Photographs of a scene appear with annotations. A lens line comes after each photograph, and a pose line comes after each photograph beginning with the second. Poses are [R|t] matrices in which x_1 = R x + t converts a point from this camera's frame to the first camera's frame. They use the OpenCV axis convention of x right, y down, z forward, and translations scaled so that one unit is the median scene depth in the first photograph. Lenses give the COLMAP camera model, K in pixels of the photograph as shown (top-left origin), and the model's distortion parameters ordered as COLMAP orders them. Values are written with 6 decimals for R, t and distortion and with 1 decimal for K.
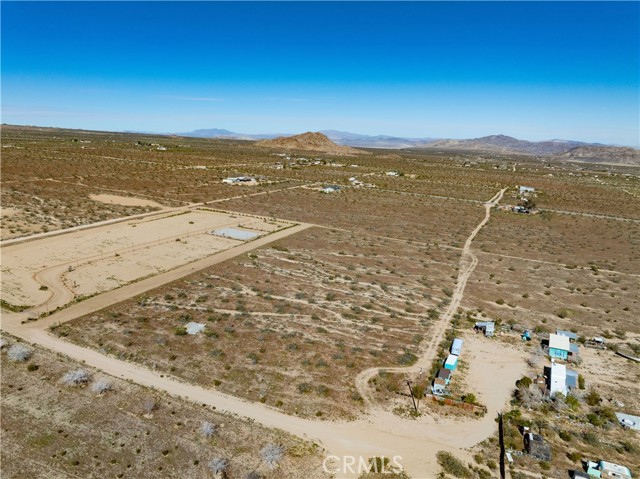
lens RADIAL K [[452.6, 0, 321.8], [0, 452.6, 239.5], [0, 0, 1]] dist [-0.036264, -0.004368]
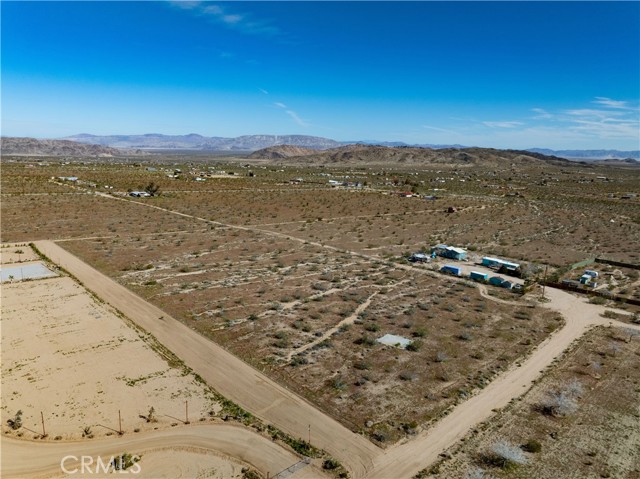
lens RADIAL K [[452.6, 0, 321.8], [0, 452.6, 239.5], [0, 0, 1]] dist [-0.036264, -0.004368]
pose [[0.373659, -0.208528, 0.903823, -0.788610], [0.191645, 0.970734, 0.144736, -0.088747], [-0.907552, 0.119131, 0.402686, 0.610974]]
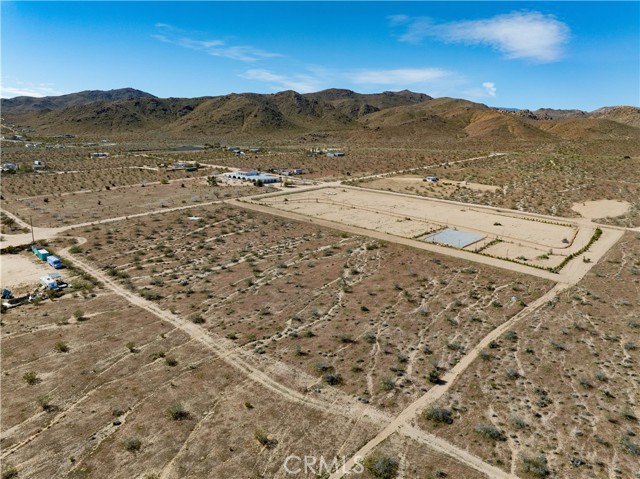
lens RADIAL K [[452.6, 0, 321.8], [0, 452.6, 239.5], [0, 0, 1]] dist [-0.036264, -0.004368]
pose [[-0.313990, 0.193749, -0.929447, 0.877305], [-0.258454, 0.924543, 0.280039, -0.245494], [0.913571, 0.328148, -0.240223, 1.446988]]
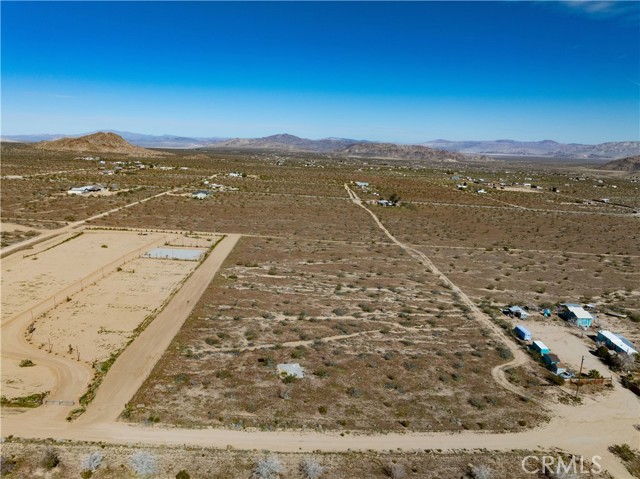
lens RADIAL K [[452.6, 0, 321.8], [0, 452.6, 239.5], [0, 0, 1]] dist [-0.036264, -0.004368]
pose [[0.898128, -0.099017, 0.428440, -0.446254], [0.098417, 0.994865, 0.023613, -0.047427], [-0.428578, 0.020958, 0.903261, 0.166467]]
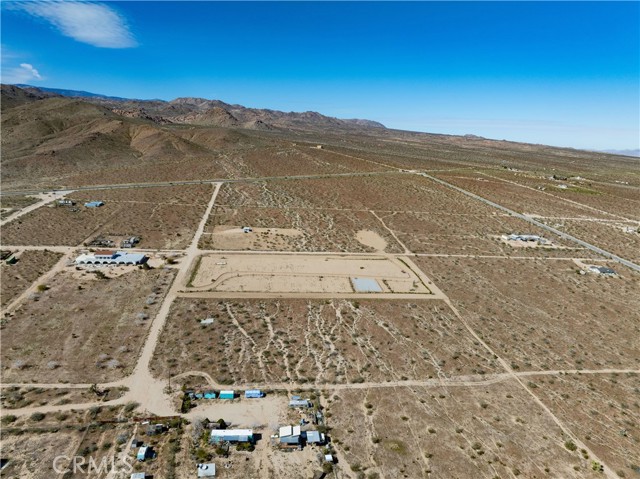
lens RADIAL K [[452.6, 0, 321.8], [0, 452.6, 239.5], [0, 0, 1]] dist [-0.036264, -0.004368]
pose [[0.524675, 0.203972, -0.826506, 1.182329], [-0.231203, 0.968522, 0.092250, -0.342209], [0.819305, 0.142689, 0.555318, 0.215984]]
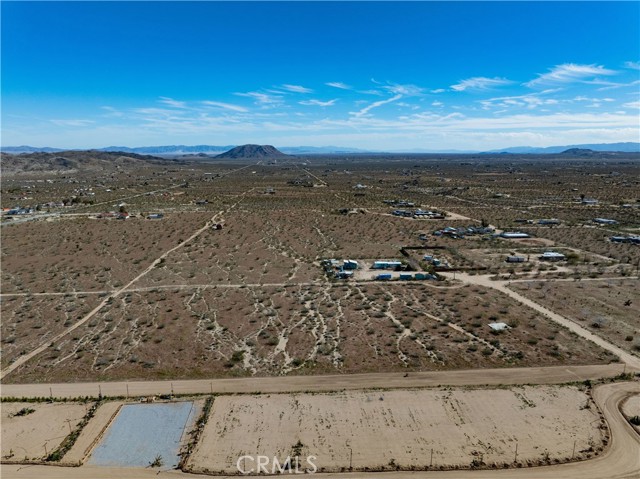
lens RADIAL K [[452.6, 0, 321.8], [0, 452.6, 239.5], [0, 0, 1]] dist [-0.036264, -0.004368]
pose [[-0.468895, -0.201932, 0.859861, -0.832760], [0.185011, 0.929464, 0.319168, -0.393278], [-0.863660, 0.308740, -0.398461, 1.435953]]
